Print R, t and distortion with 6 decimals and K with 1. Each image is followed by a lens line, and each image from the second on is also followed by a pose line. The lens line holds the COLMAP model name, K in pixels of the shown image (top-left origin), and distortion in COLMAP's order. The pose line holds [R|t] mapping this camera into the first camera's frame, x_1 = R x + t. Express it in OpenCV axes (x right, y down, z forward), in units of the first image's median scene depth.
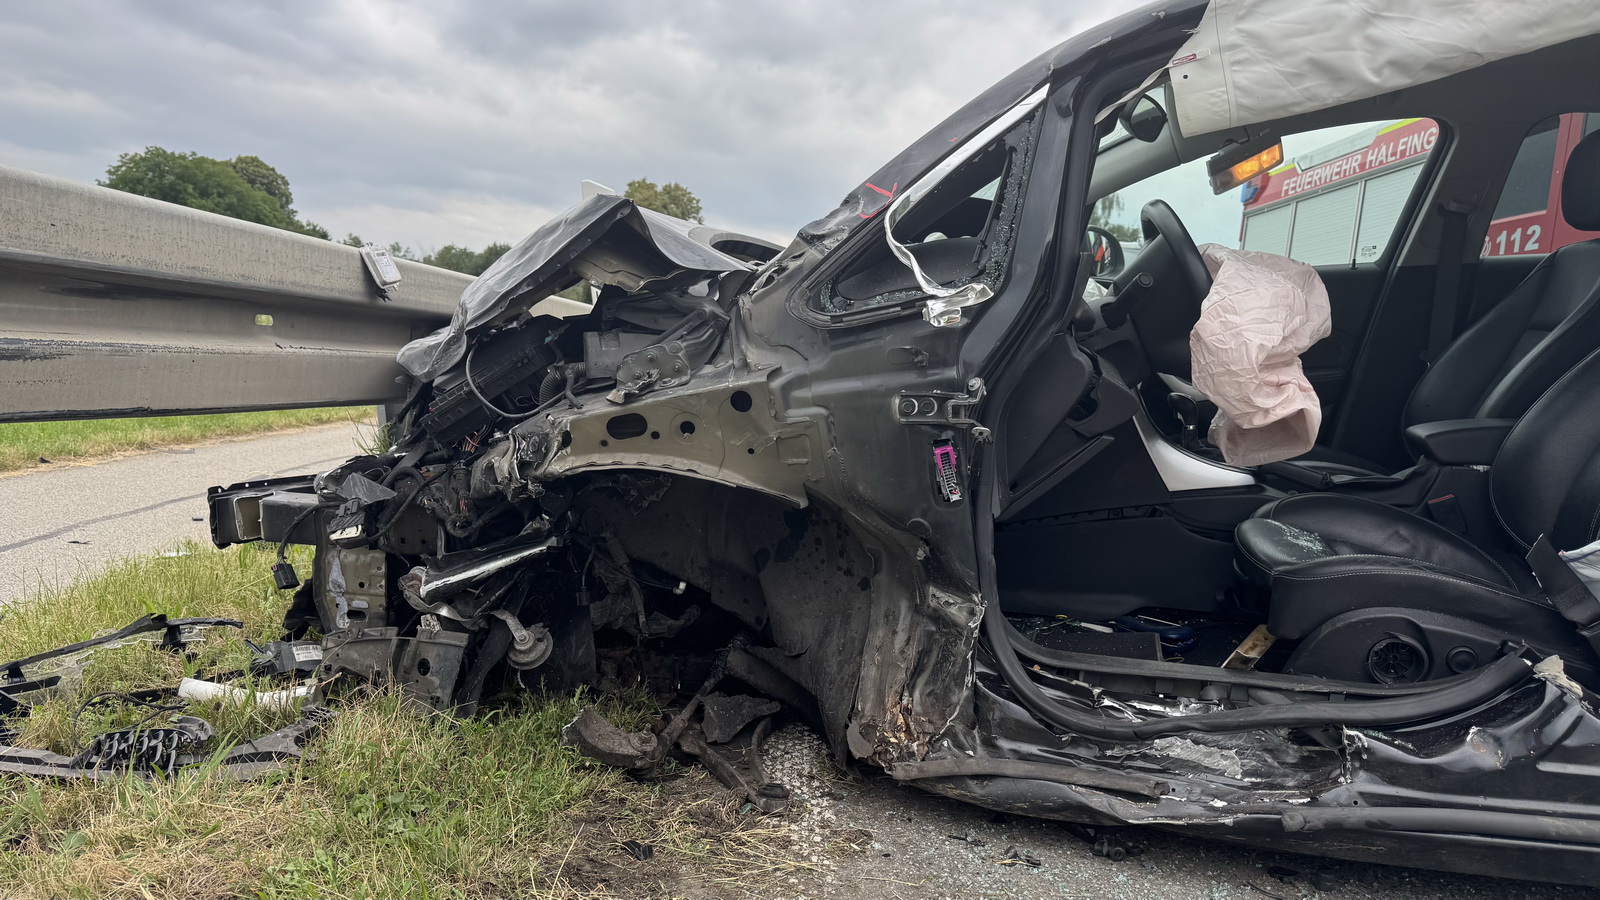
lens RADIAL K [[1133.3, 0, 804.0], [0, 1133.3, 448.1], [0, 0, 1]] dist [0.104862, -0.139815]
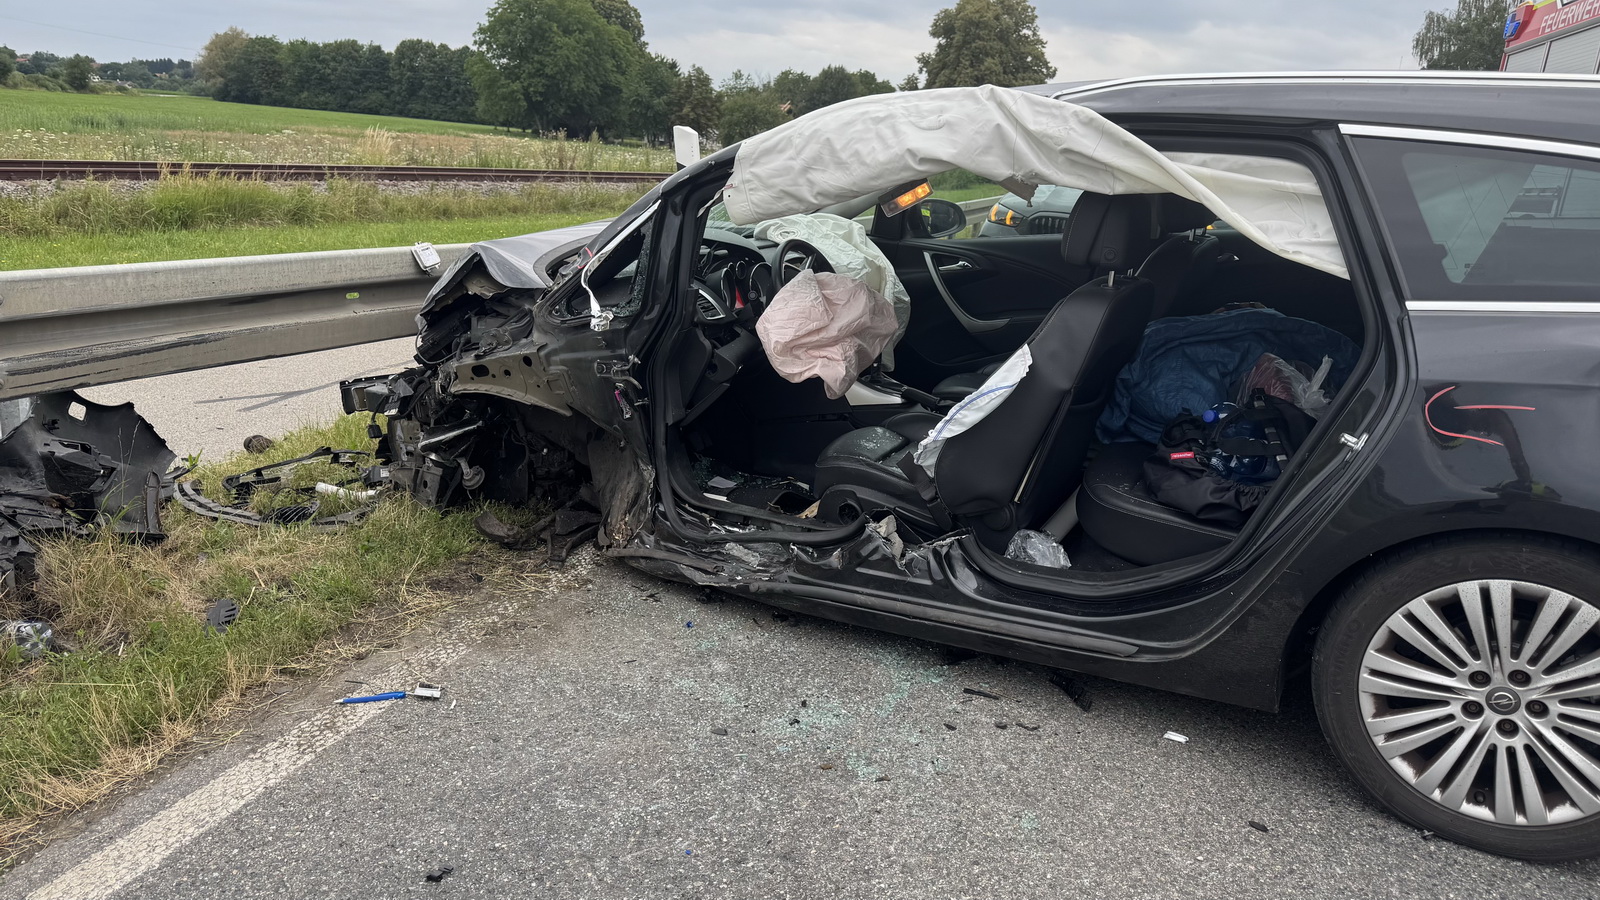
lens RADIAL K [[1133.3, 0, 804.0], [0, 1133.3, 448.1], [0, 0, 1]] dist [0.104862, -0.139815]
pose [[0.959015, 0.052148, -0.278515, 0.904358], [-0.009301, 0.988182, 0.153000, -0.188109], [0.283202, -0.144139, 0.948167, -0.701608]]
